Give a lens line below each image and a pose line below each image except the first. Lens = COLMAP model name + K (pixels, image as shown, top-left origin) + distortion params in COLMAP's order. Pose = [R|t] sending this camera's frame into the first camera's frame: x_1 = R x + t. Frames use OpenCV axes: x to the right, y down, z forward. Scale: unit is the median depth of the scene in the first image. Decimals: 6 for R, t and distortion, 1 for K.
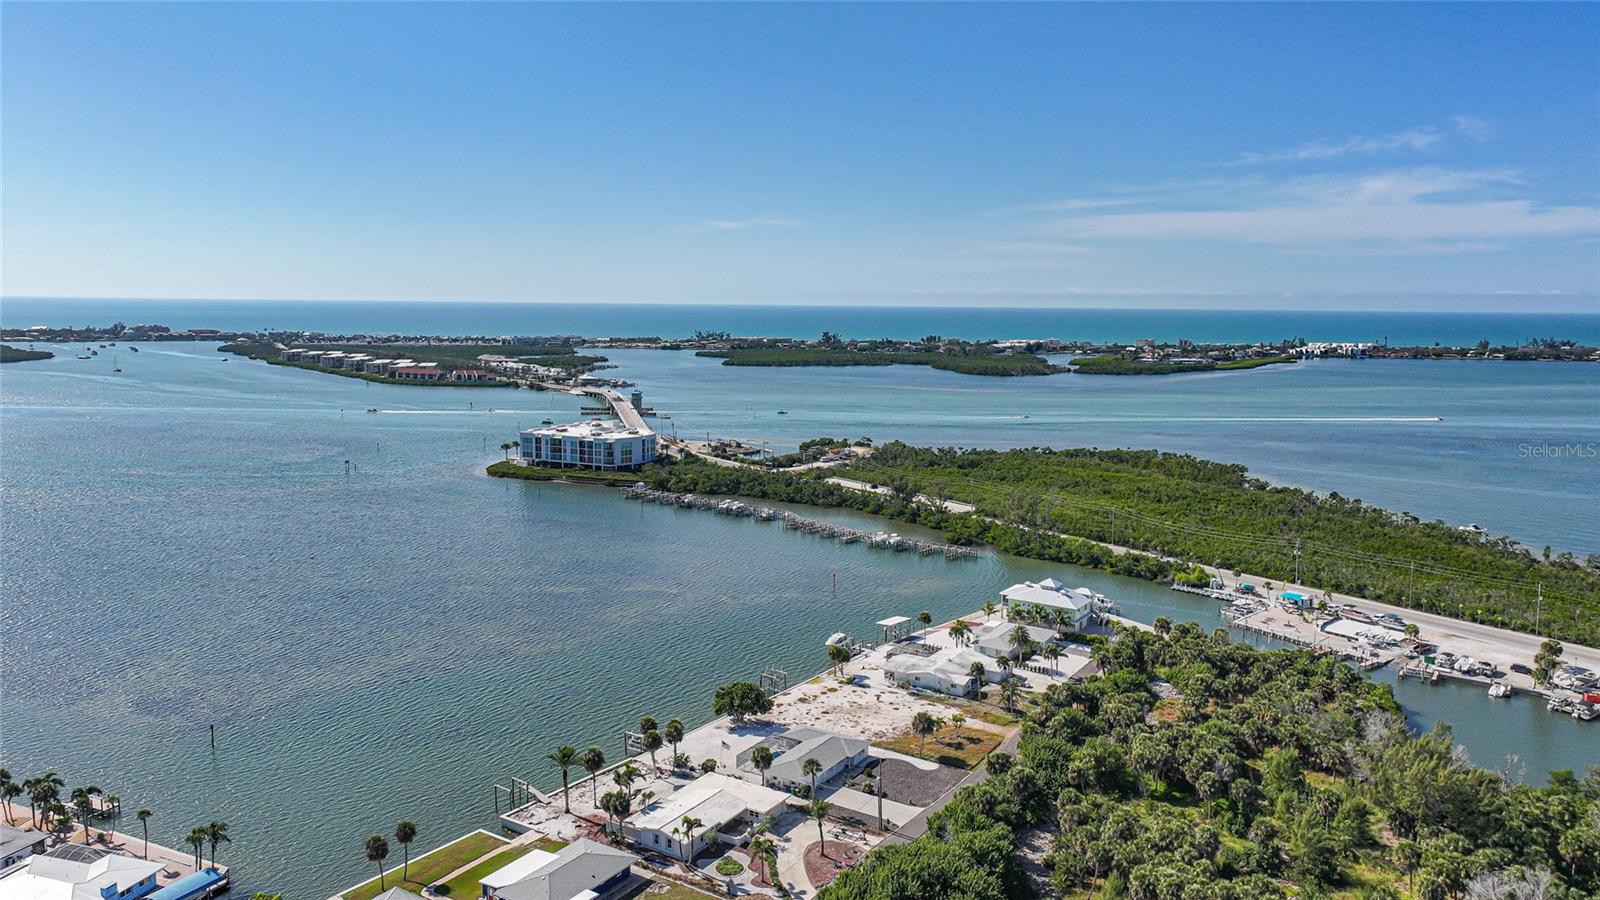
lens RADIAL K [[1116.0, 0, 800.0], [0, 1116.0, 450.0], [0, 0, 1]] dist [0.003784, 0.006920]
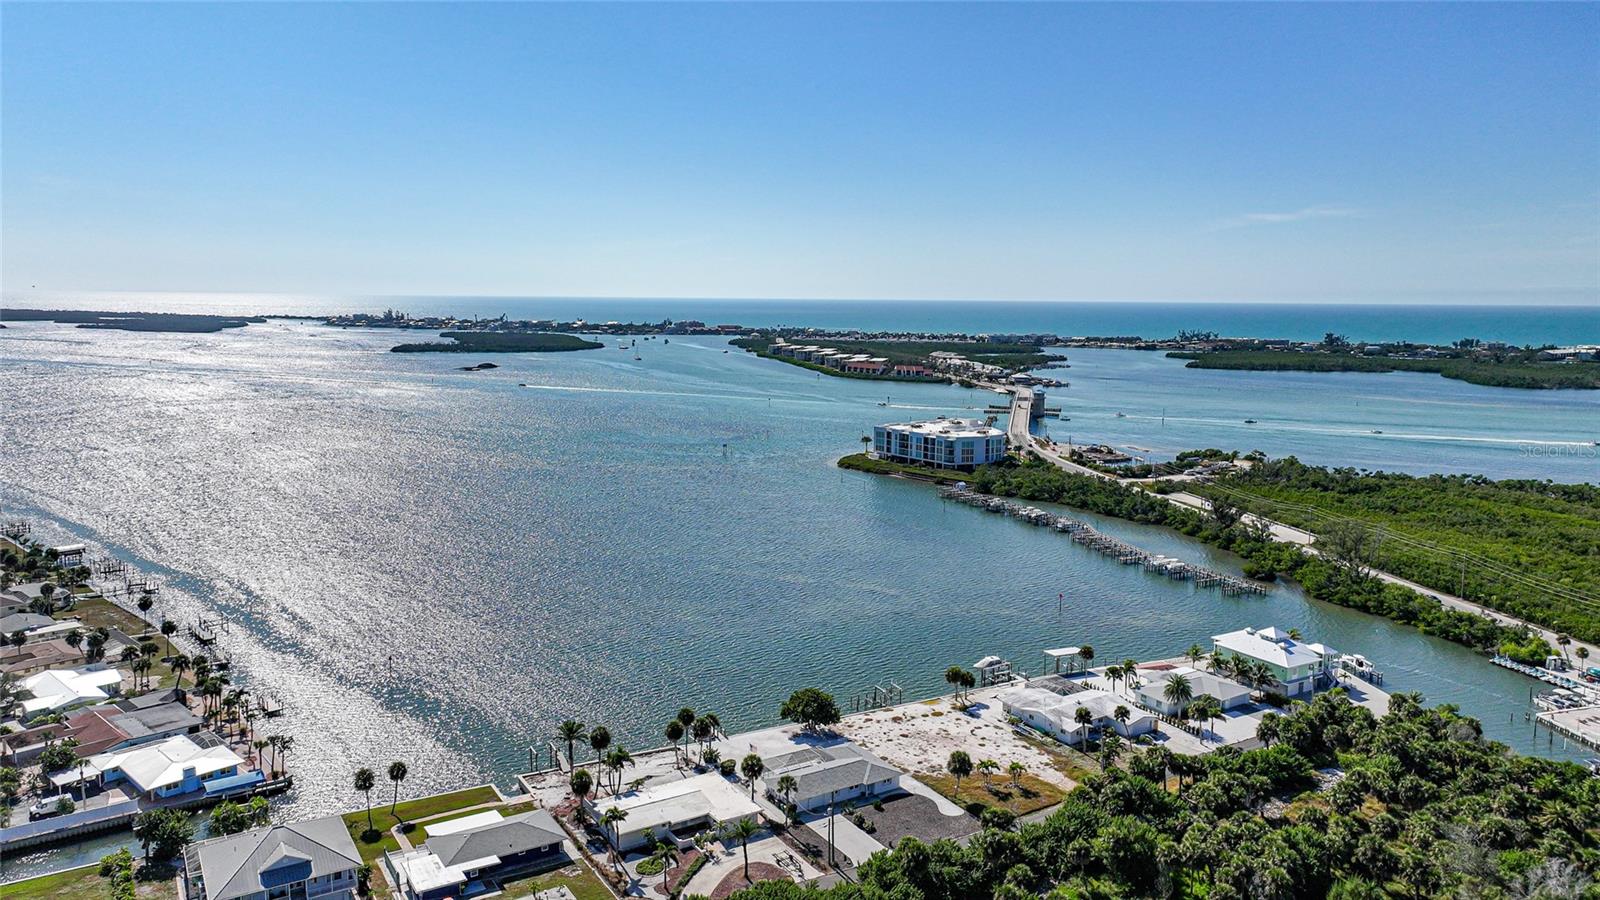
lens RADIAL K [[1116.0, 0, 800.0], [0, 1116.0, 450.0], [0, 0, 1]] dist [0.003784, 0.006920]
pose [[0.898981, 0.056890, -0.434277, 0.133326], [-0.056404, 0.998310, 0.014019, -0.004532], [0.434341, 0.011892, 0.900670, 0.046941]]
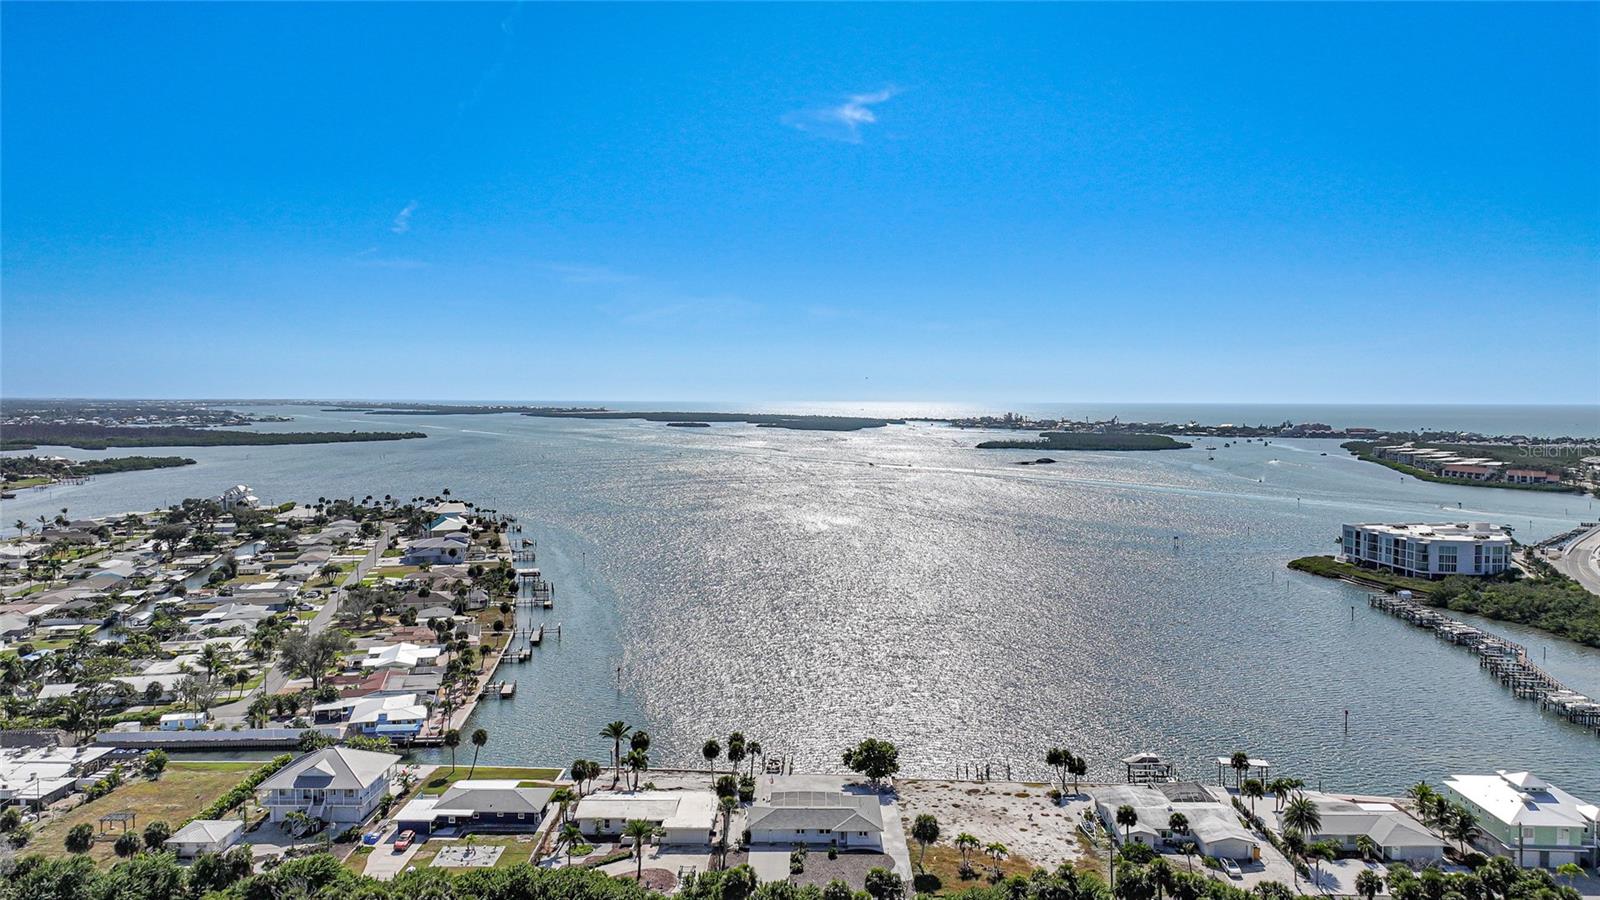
lens RADIAL K [[1116.0, 0, 800.0], [0, 1116.0, 450.0], [0, 0, 1]] dist [0.003784, 0.006920]
pose [[0.526014, 0.028625, -0.849994, 0.271731], [-0.107524, 0.993652, -0.033078, 0.001339], [0.843652, 0.108794, 0.525752, 0.163893]]
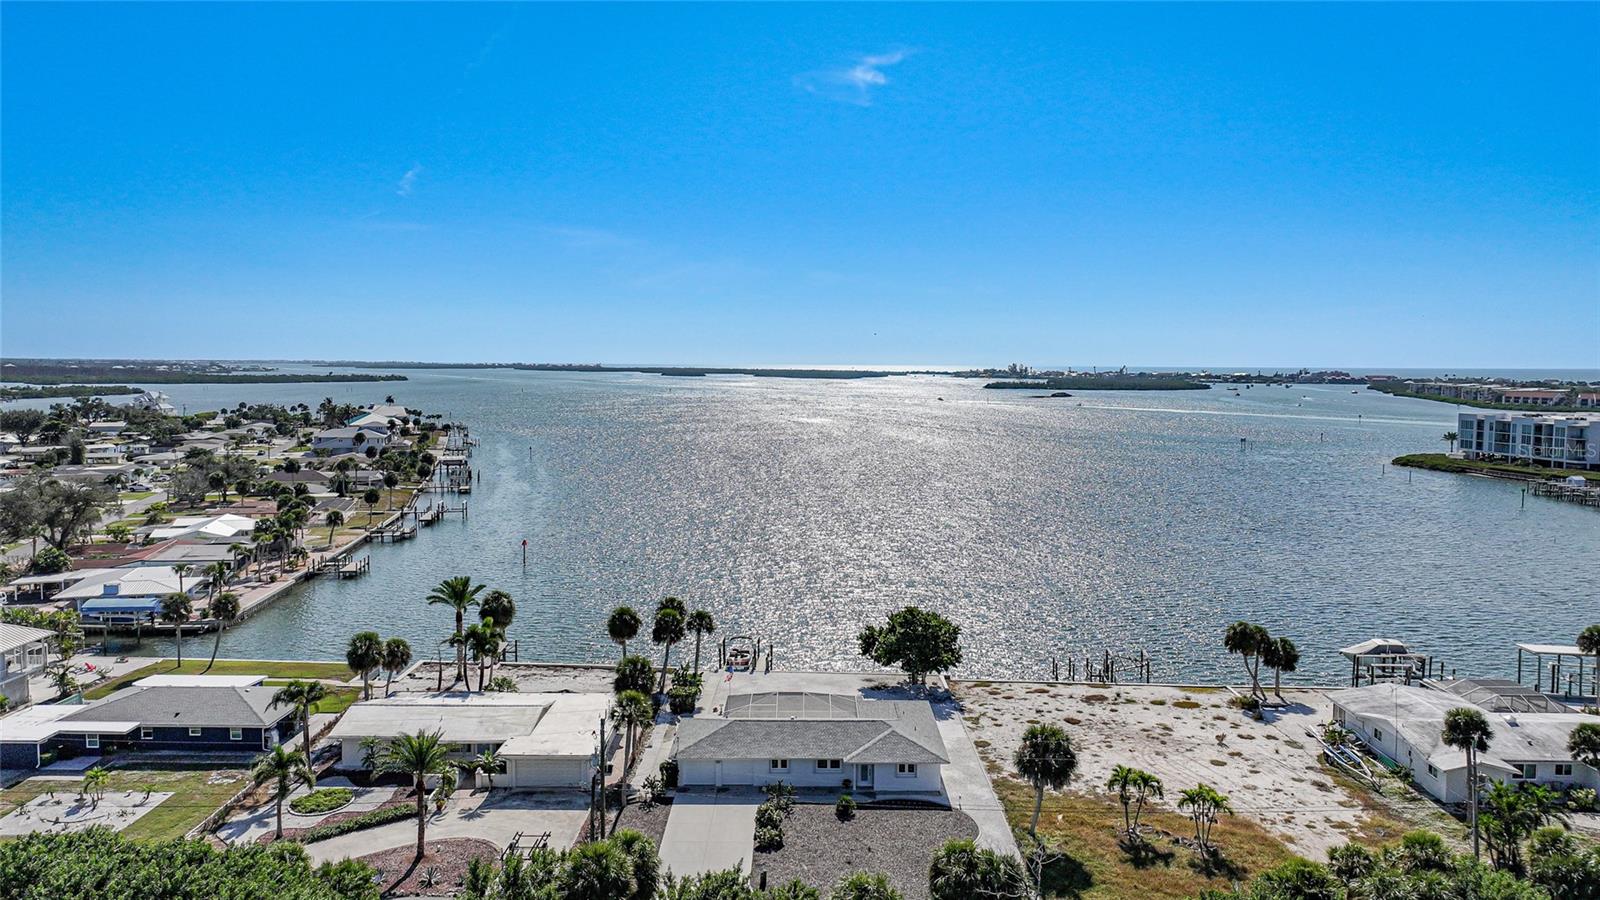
lens RADIAL K [[1116.0, 0, 800.0], [0, 1116.0, 450.0], [0, 0, 1]] dist [0.003784, 0.006920]
pose [[0.526568, 0.058657, -0.848107, 0.138877], [-0.109624, 0.993973, 0.000683, 0.053599], [0.843035, 0.092613, 0.529825, 0.256679]]
